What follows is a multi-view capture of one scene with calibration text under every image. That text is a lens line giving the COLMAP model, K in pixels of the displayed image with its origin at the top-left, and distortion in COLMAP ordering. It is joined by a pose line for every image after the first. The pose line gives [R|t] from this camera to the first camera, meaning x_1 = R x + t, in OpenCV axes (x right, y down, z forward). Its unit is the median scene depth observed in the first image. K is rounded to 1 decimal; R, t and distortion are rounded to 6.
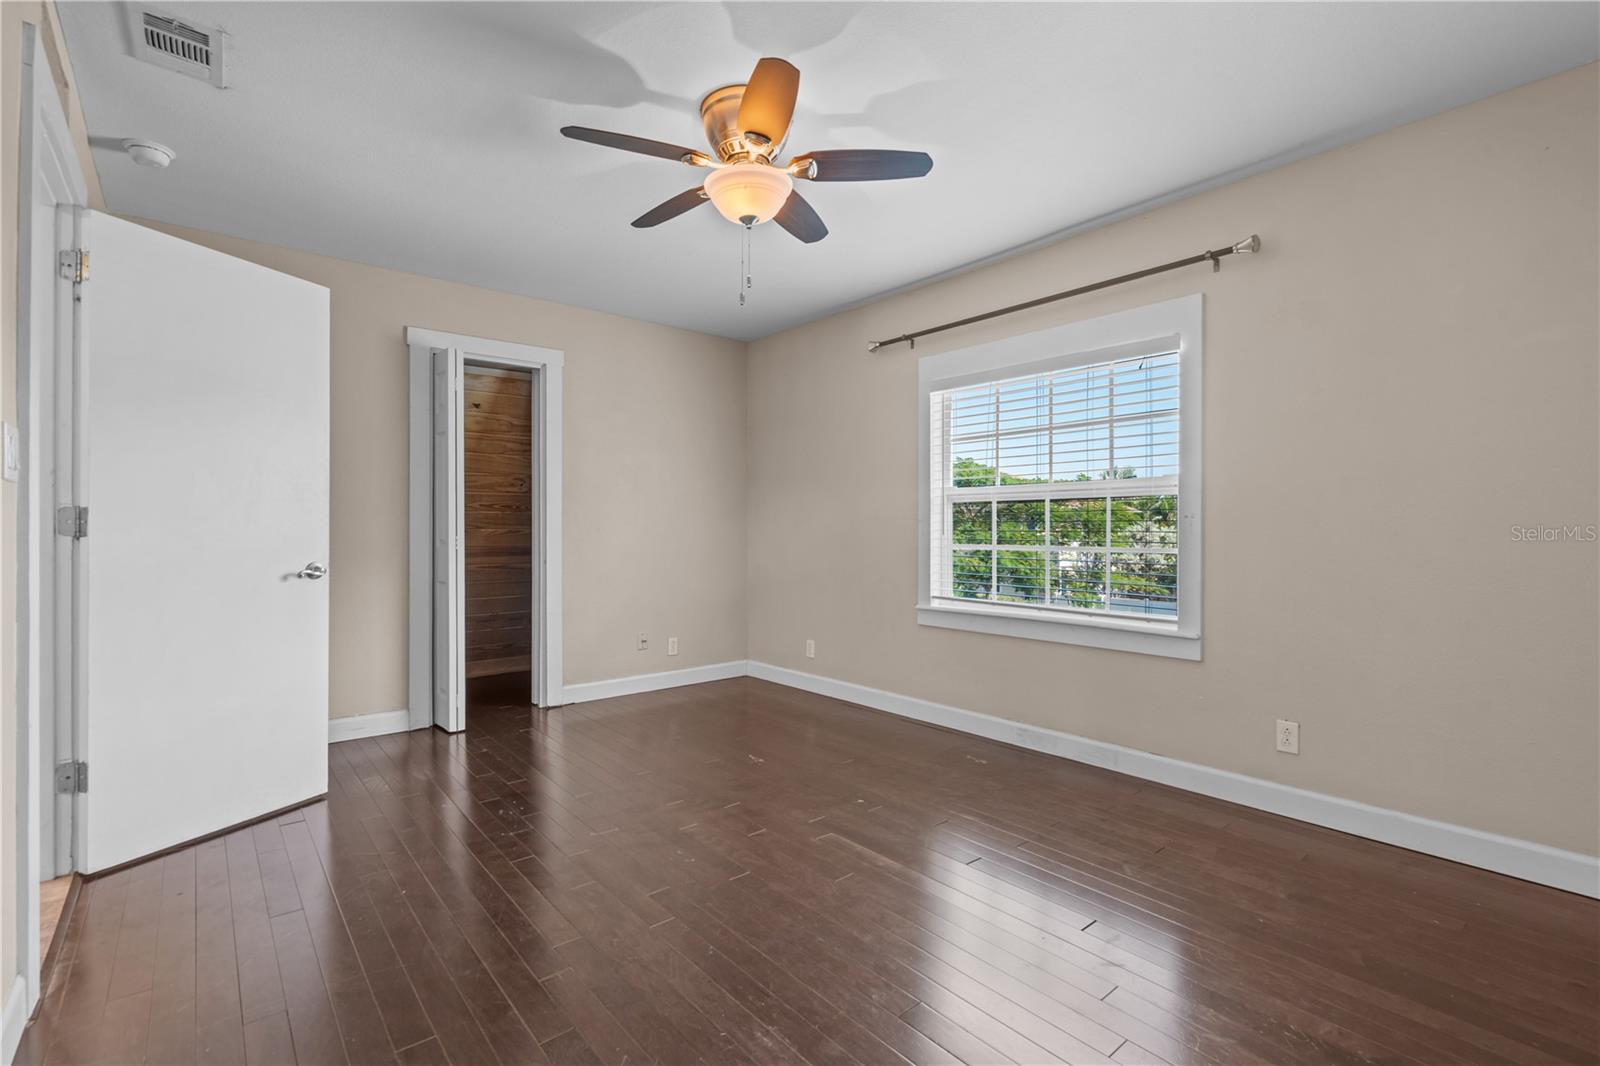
lens RADIAL K [[737.7, 0, 800.0], [0, 737.7, 533.0], [0, 0, 1]] dist [0.001452, 0.000138]
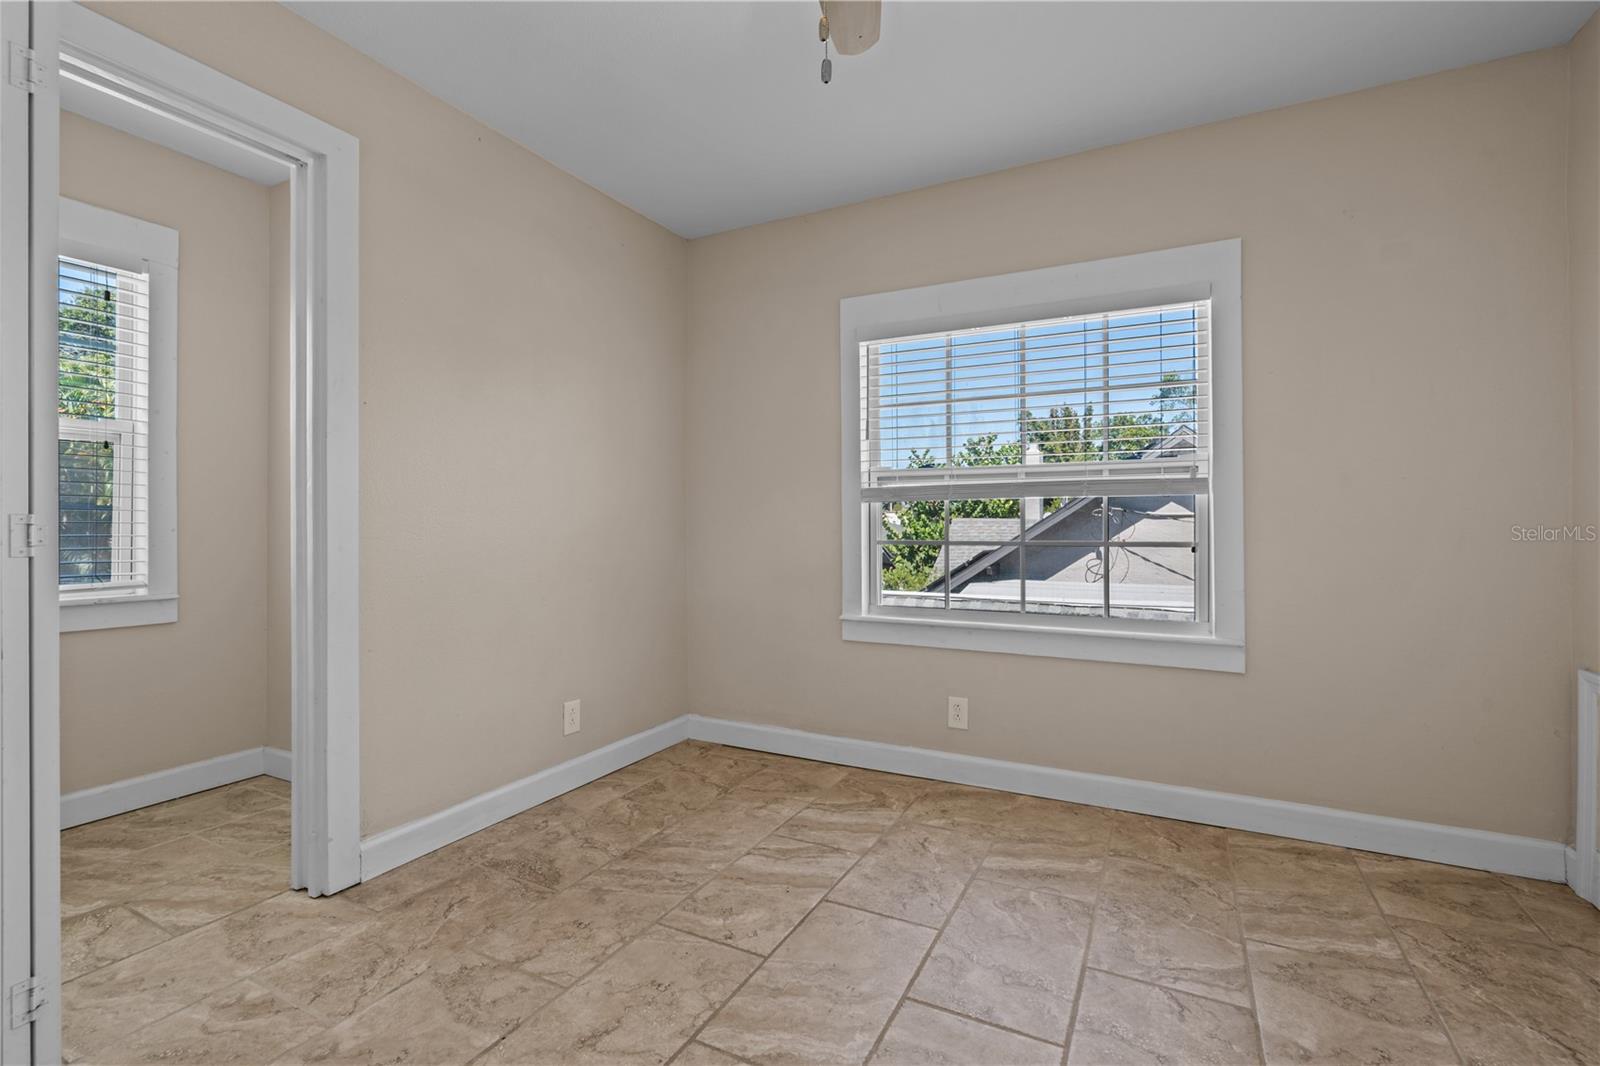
lens RADIAL K [[737.7, 0, 800.0], [0, 737.7, 533.0], [0, 0, 1]] dist [0.001452, 0.000138]
pose [[0.914491, 0.007678, 0.404534, -0.207132], [-0.007634, 0.999969, -0.001721, 0.015068], [-0.404535, -0.001514, 0.914521, 0.337378]]
